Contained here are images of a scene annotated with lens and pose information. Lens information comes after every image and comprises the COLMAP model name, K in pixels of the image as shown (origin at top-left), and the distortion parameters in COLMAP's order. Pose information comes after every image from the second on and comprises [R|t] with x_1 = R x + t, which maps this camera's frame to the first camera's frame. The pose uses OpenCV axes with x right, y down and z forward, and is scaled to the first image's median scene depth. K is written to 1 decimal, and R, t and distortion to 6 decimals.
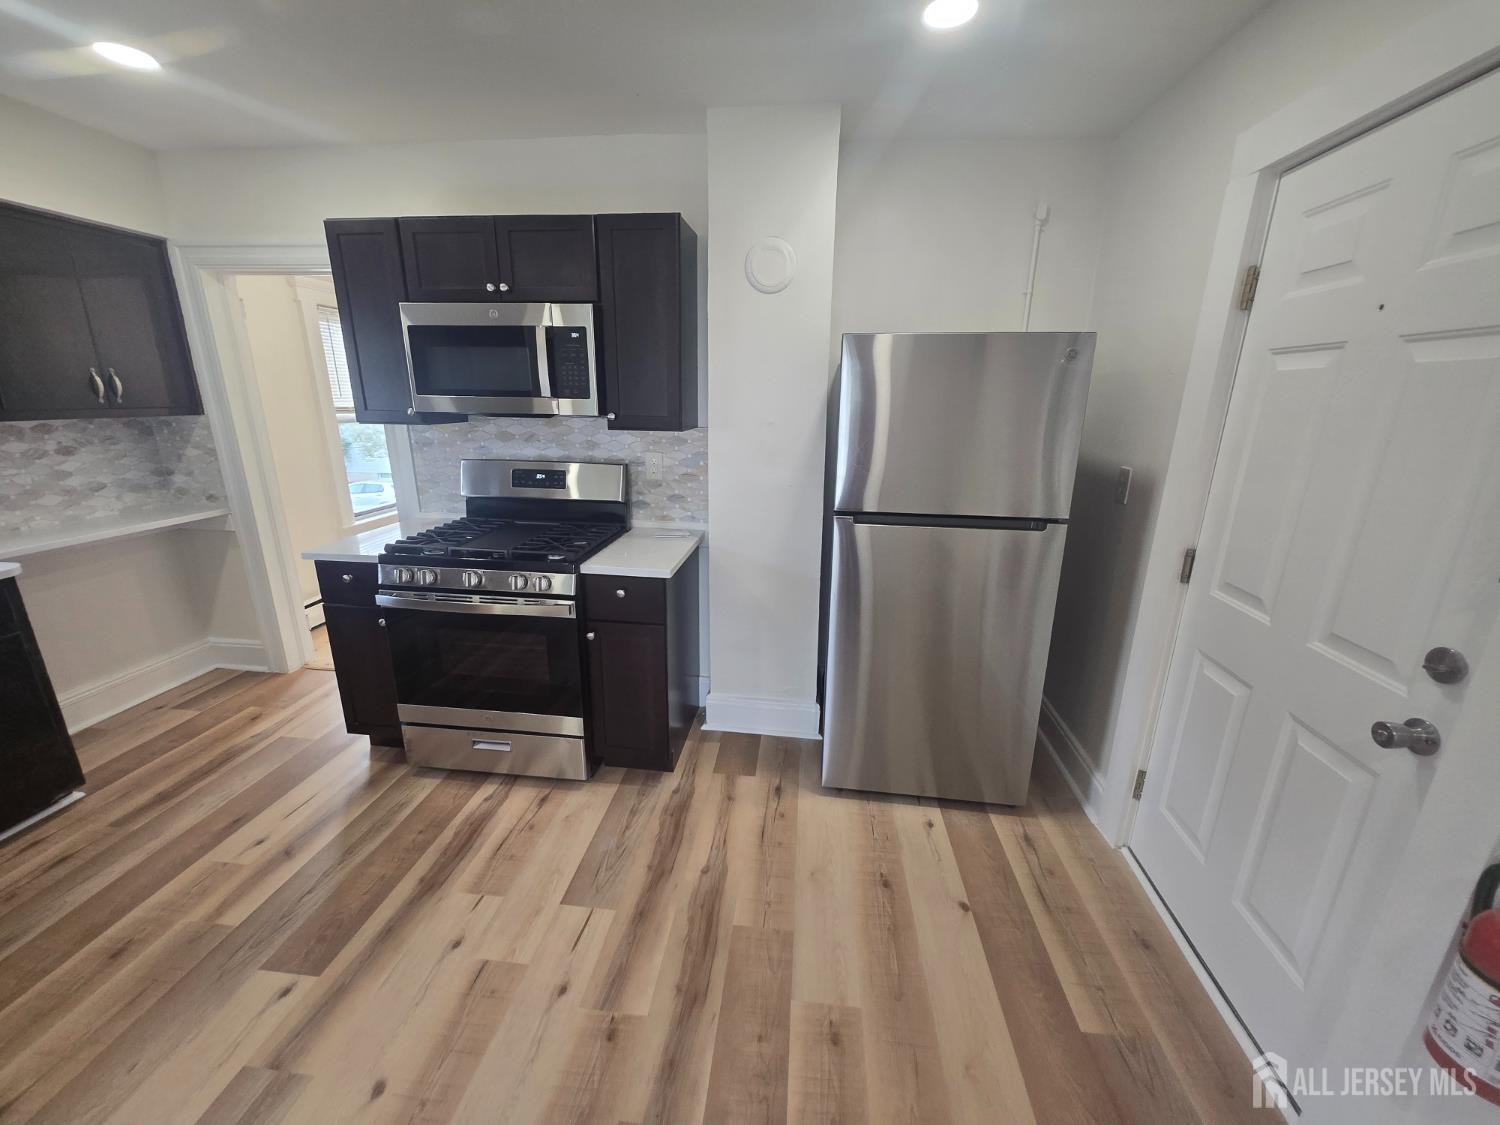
lens RADIAL K [[588.8, 0, 751.1], [0, 588.8, 562.6], [0, 0, 1]] dist [-0.006733, 0.000394]
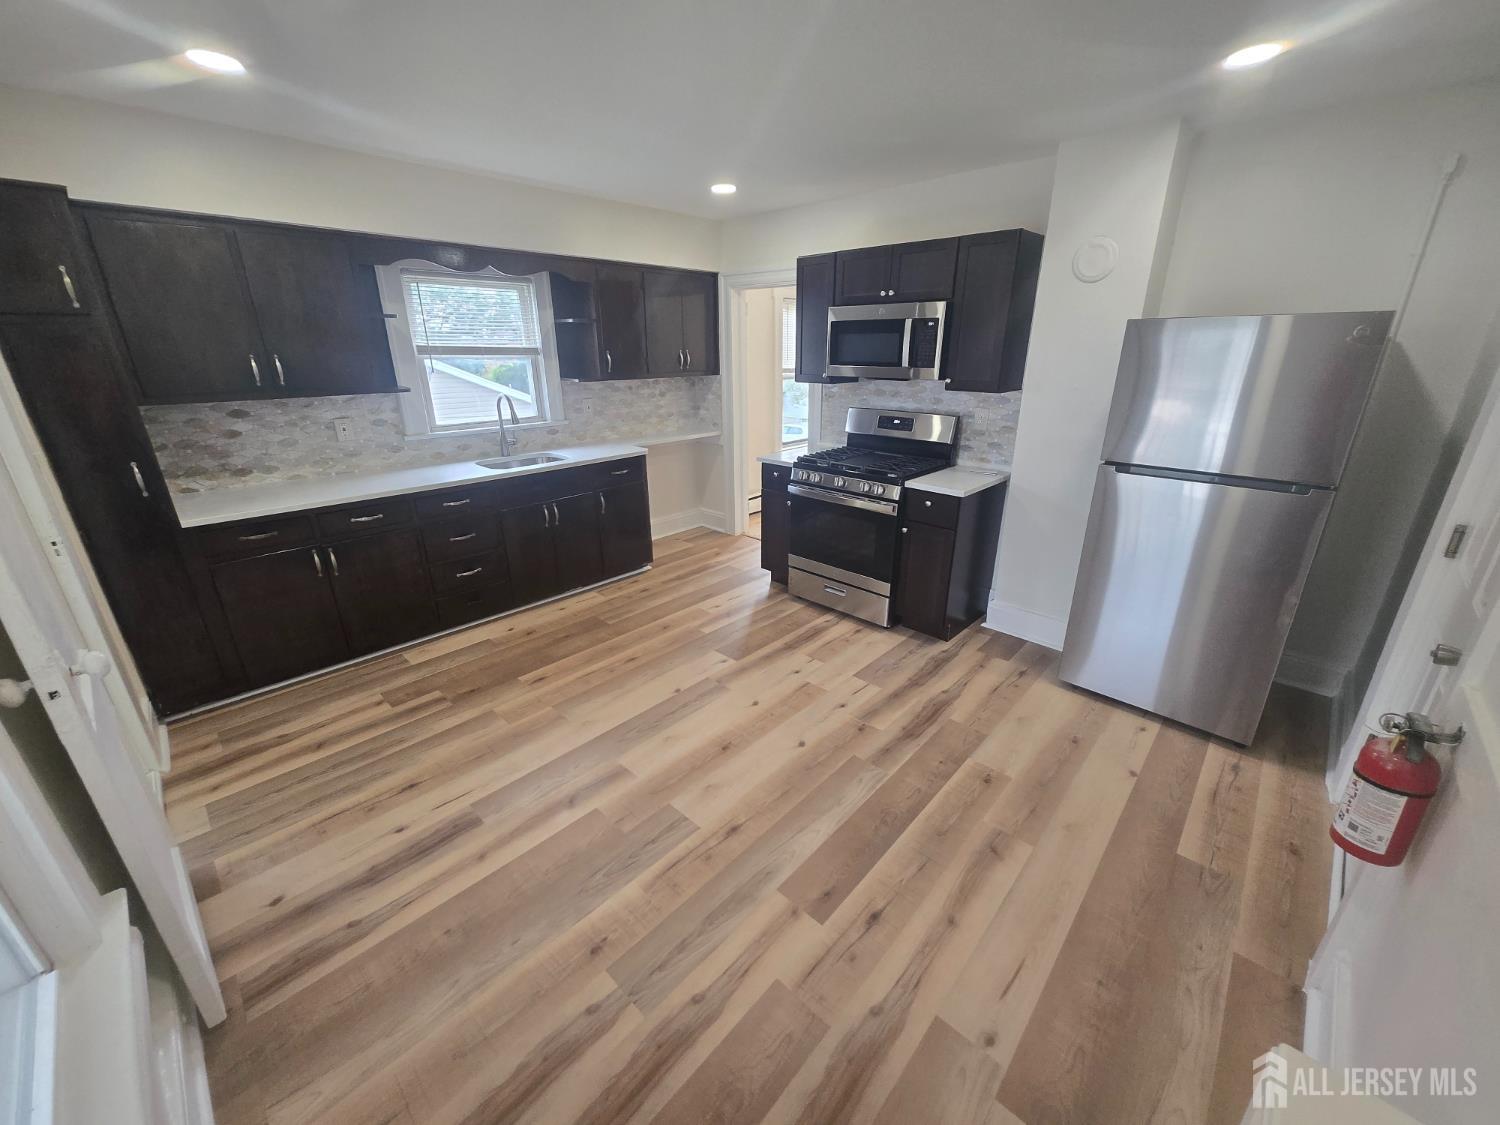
lens RADIAL K [[588.8, 0, 750.6], [0, 588.8, 564.8], [0, 0, 1]] dist [-0.006733, 0.000394]
pose [[0.800081, 0.192190, -0.568272, 0.270978], [-0.148007, 0.981248, 0.123476, 0.080681], [0.581347, -0.014682, 0.813523, -0.431442]]
